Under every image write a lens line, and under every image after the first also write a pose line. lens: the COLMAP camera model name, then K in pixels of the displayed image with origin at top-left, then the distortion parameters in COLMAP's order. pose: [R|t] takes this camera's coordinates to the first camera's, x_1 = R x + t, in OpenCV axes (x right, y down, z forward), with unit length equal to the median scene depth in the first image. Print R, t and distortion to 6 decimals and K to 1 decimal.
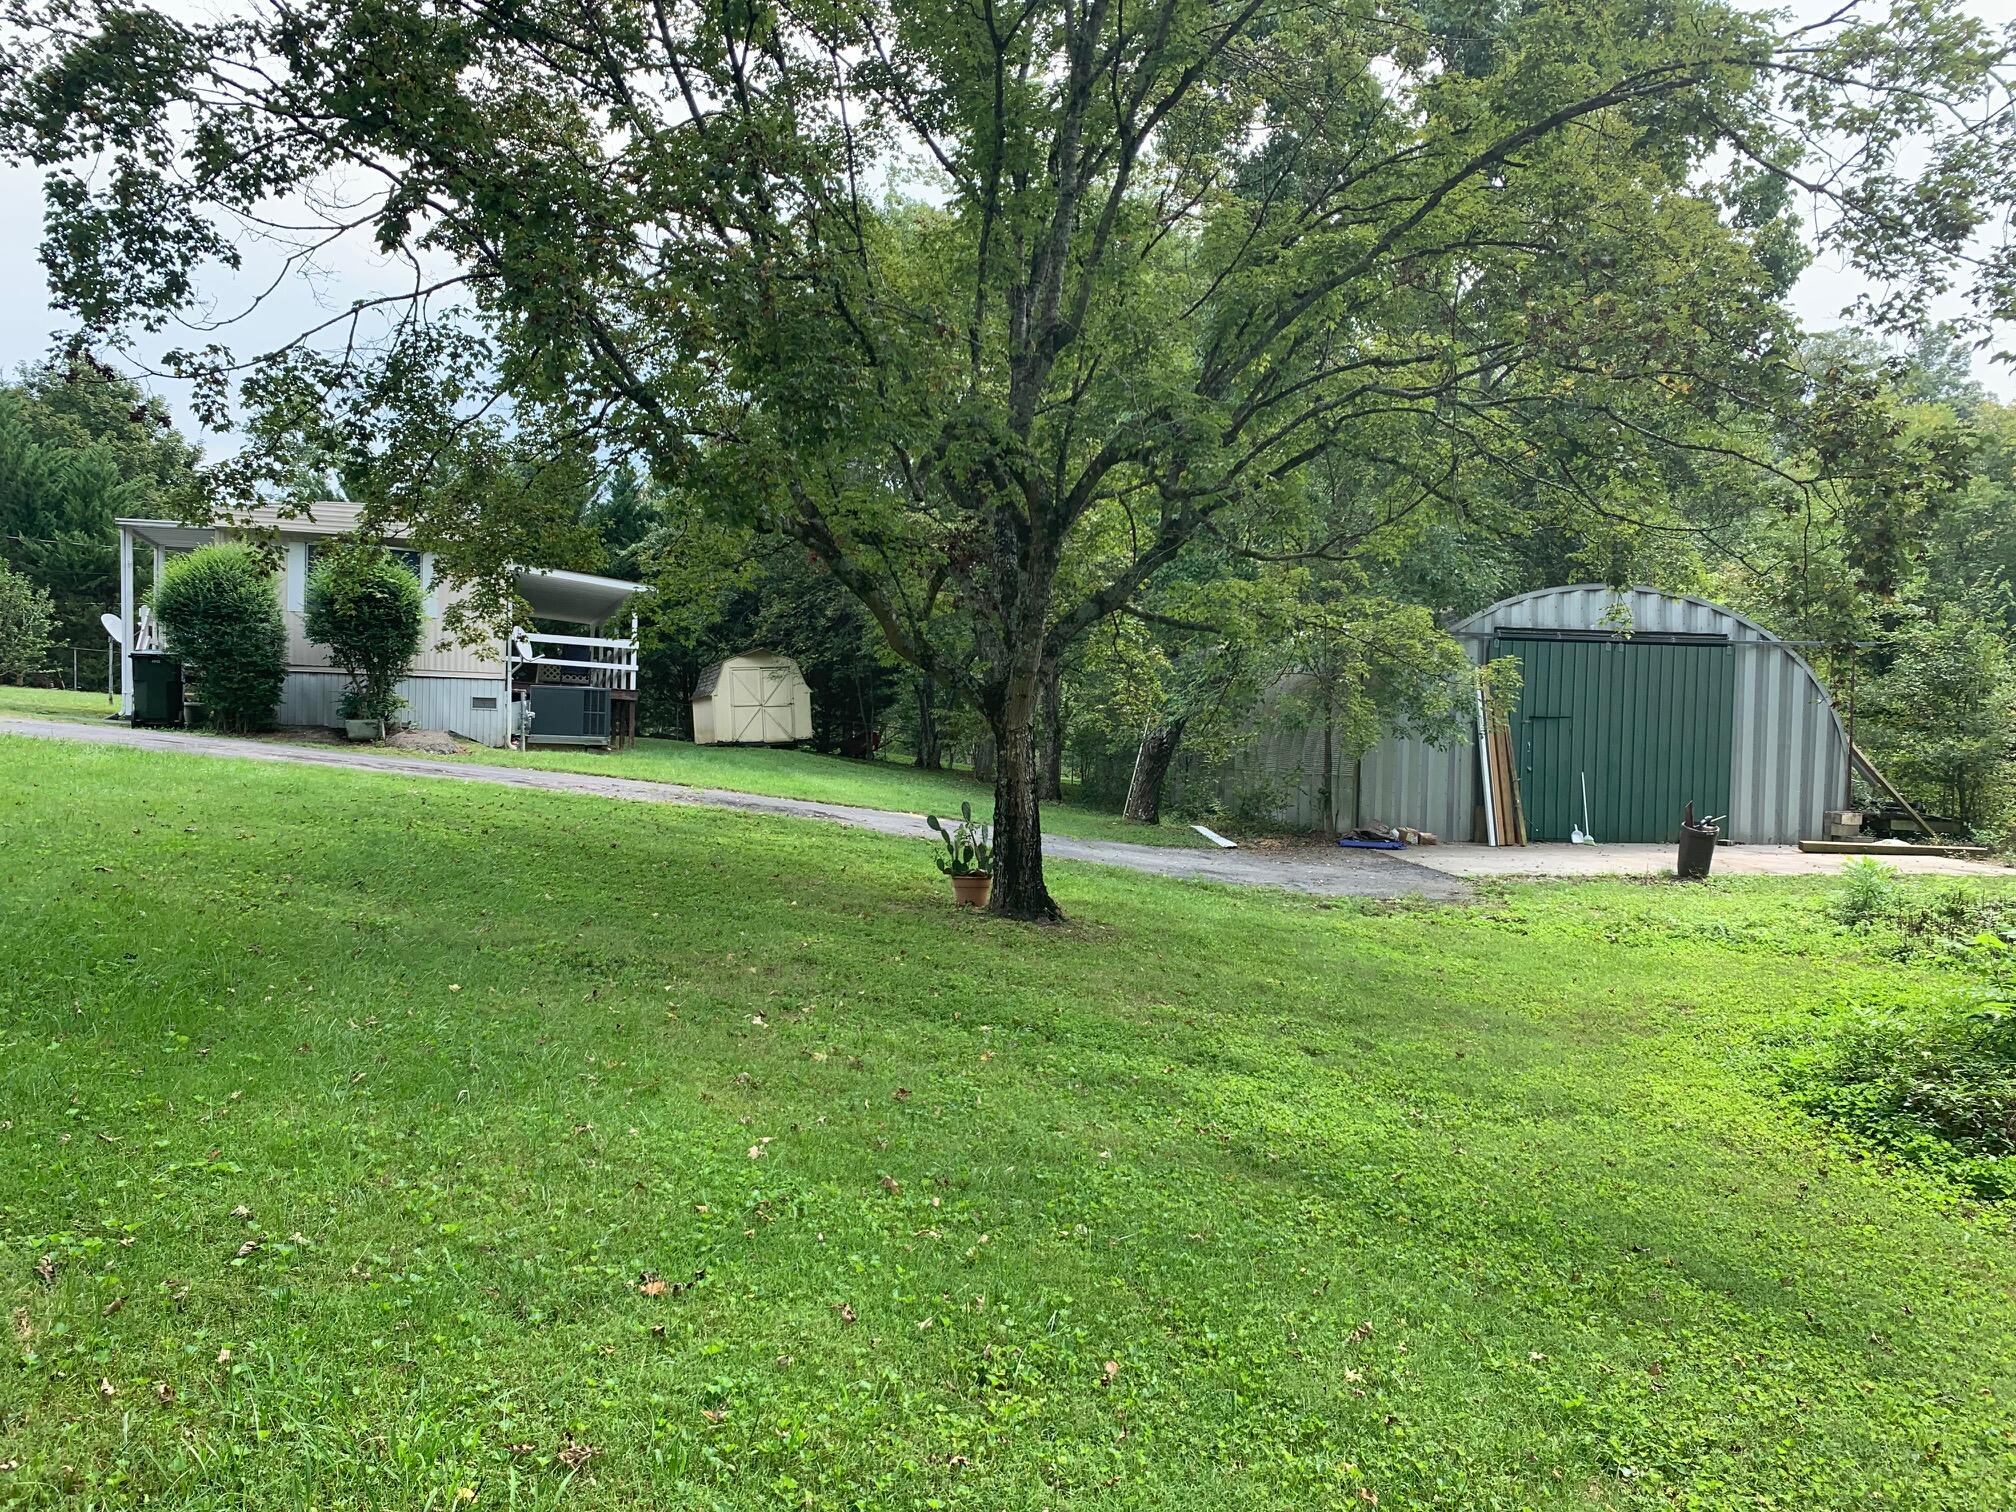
lens RADIAL K [[1519.0, 0, 1008.0], [0, 1519.0, 756.0], [0, 0, 1]] dist [0.004148, -0.011940]
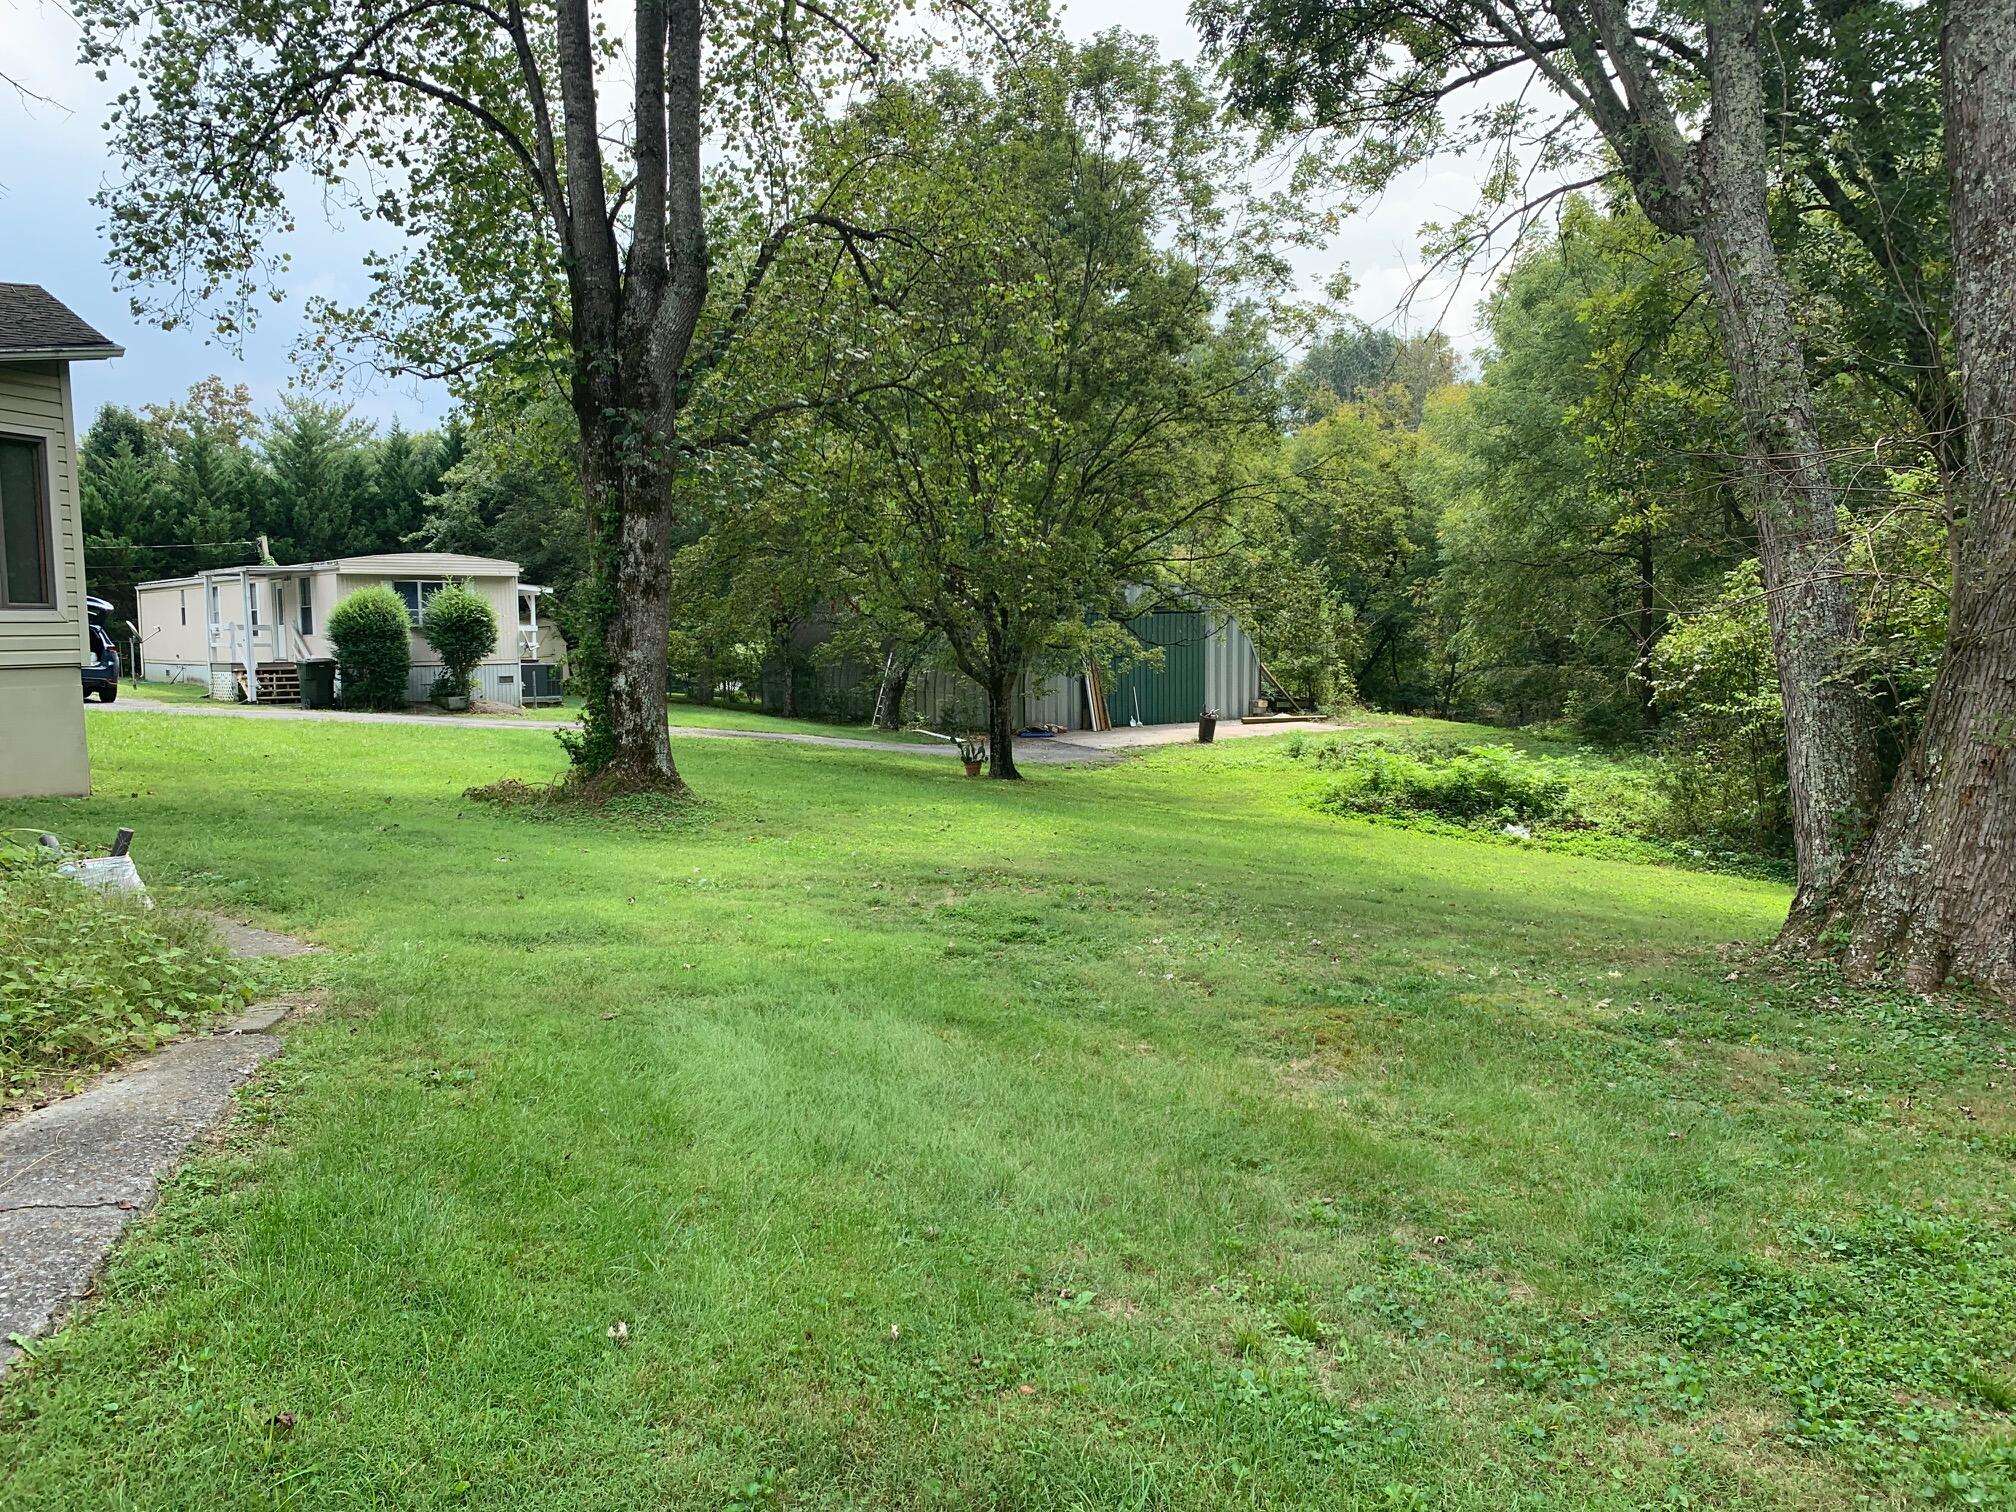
lens RADIAL K [[1519.0, 0, 1008.0], [0, 1519.0, 756.0], [0, 0, 1]] dist [0.004148, -0.011940]
pose [[0.918421, -0.069723, 0.389412, -0.471716], [0.040249, 0.995707, 0.083352, -0.064207], [-0.393552, -0.060879, 0.917284, -0.600408]]
